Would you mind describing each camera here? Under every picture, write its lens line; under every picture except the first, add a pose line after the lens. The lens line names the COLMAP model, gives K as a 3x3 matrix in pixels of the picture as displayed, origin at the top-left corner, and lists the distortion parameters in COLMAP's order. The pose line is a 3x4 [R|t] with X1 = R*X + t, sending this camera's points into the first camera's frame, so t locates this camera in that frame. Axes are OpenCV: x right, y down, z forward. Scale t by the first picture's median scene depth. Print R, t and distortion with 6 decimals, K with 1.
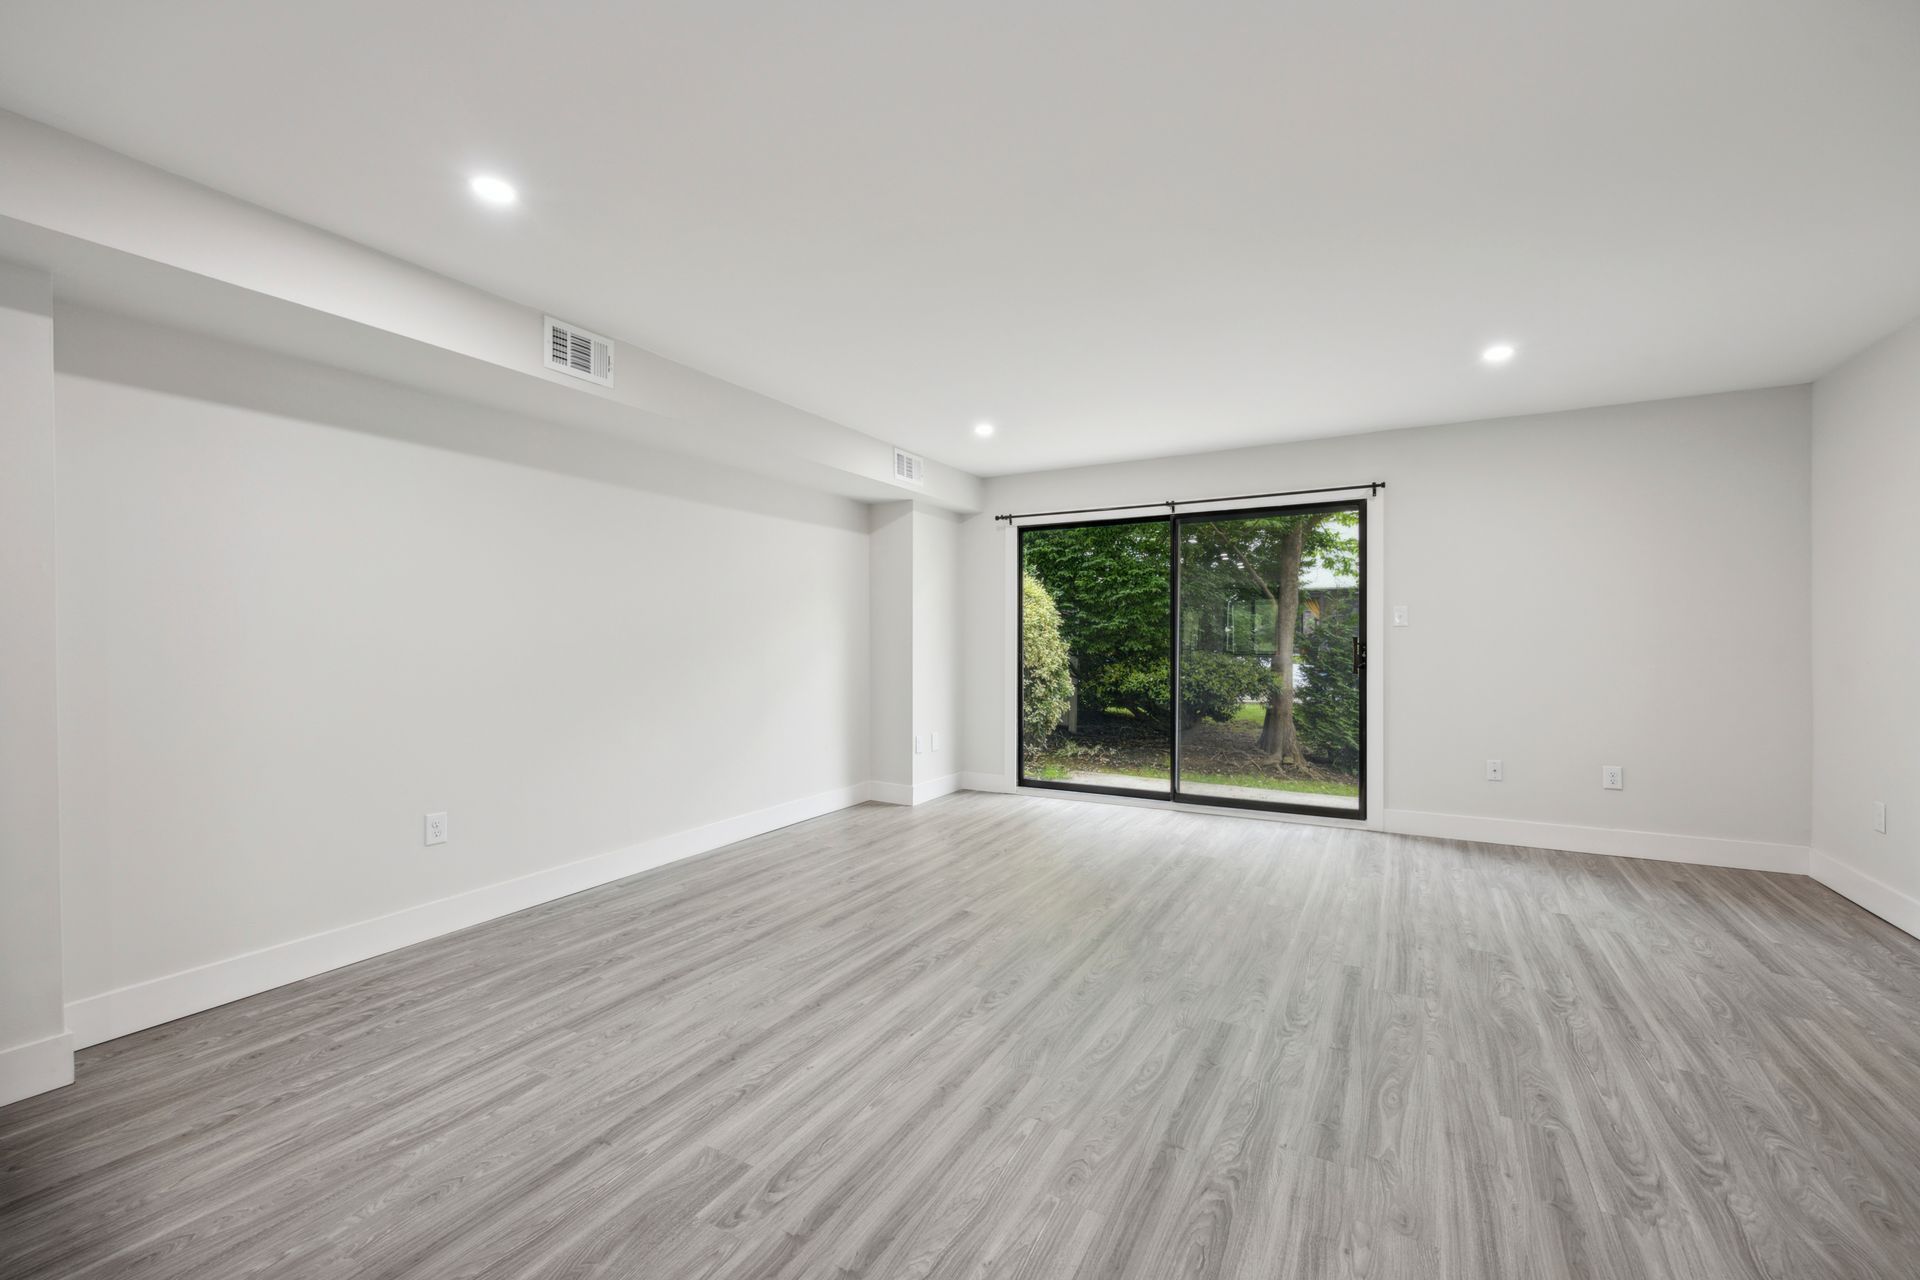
lens RADIAL K [[783.3, 0, 959.6], [0, 783.3, 643.4], [0, 0, 1]] dist [-0.004488, 0.001202]
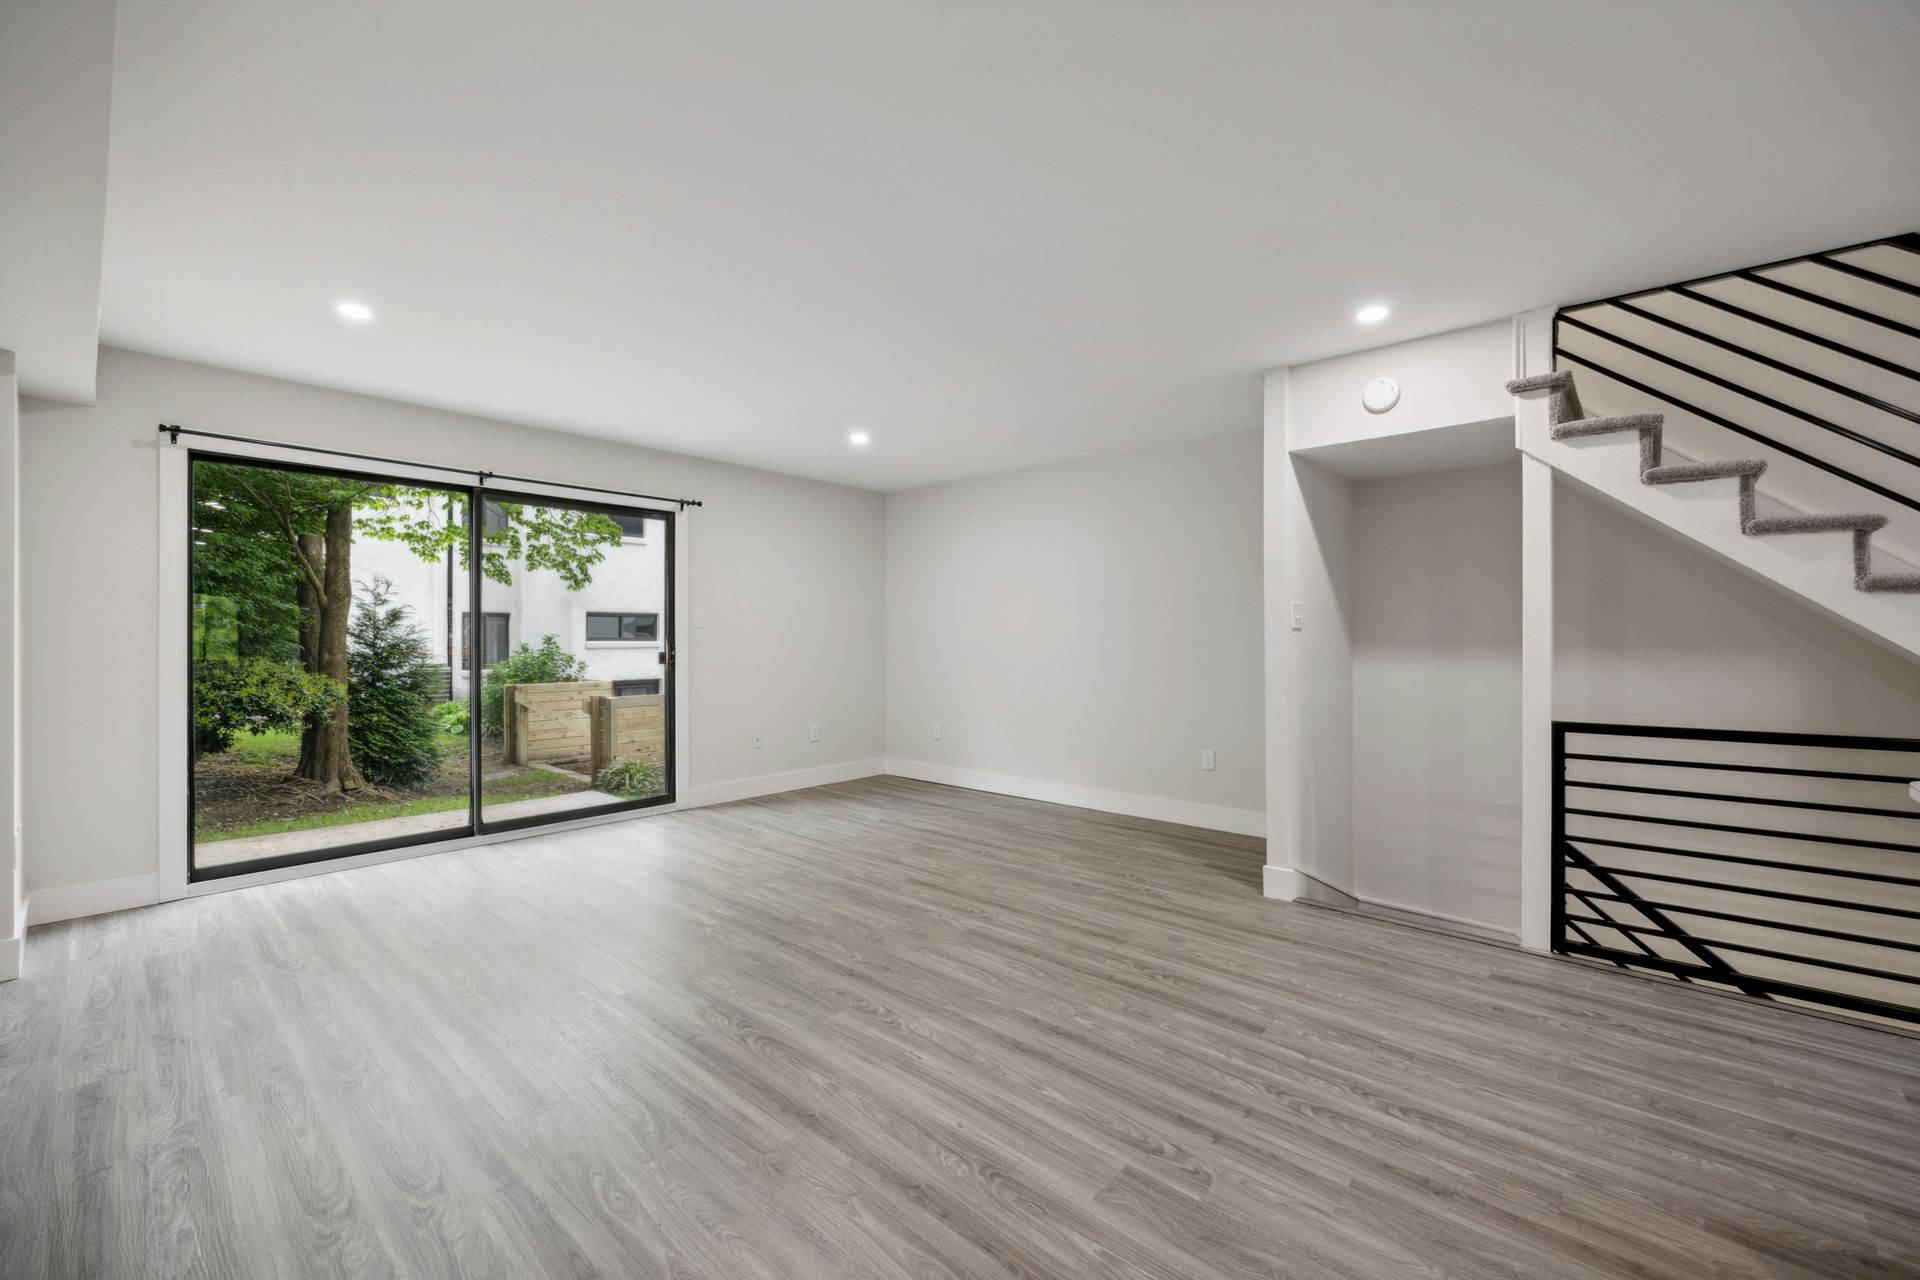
lens RADIAL K [[783.3, 0, 961.7], [0, 783.3, 637.3], [0, 0, 1]] dist [-0.004488, 0.001202]
pose [[0.206532, 0.004648, 0.978429, -0.955039], [0.004570, 0.999973, -0.005715, 0.001940], [-0.978429, 0.005651, 0.206505, 0.740760]]
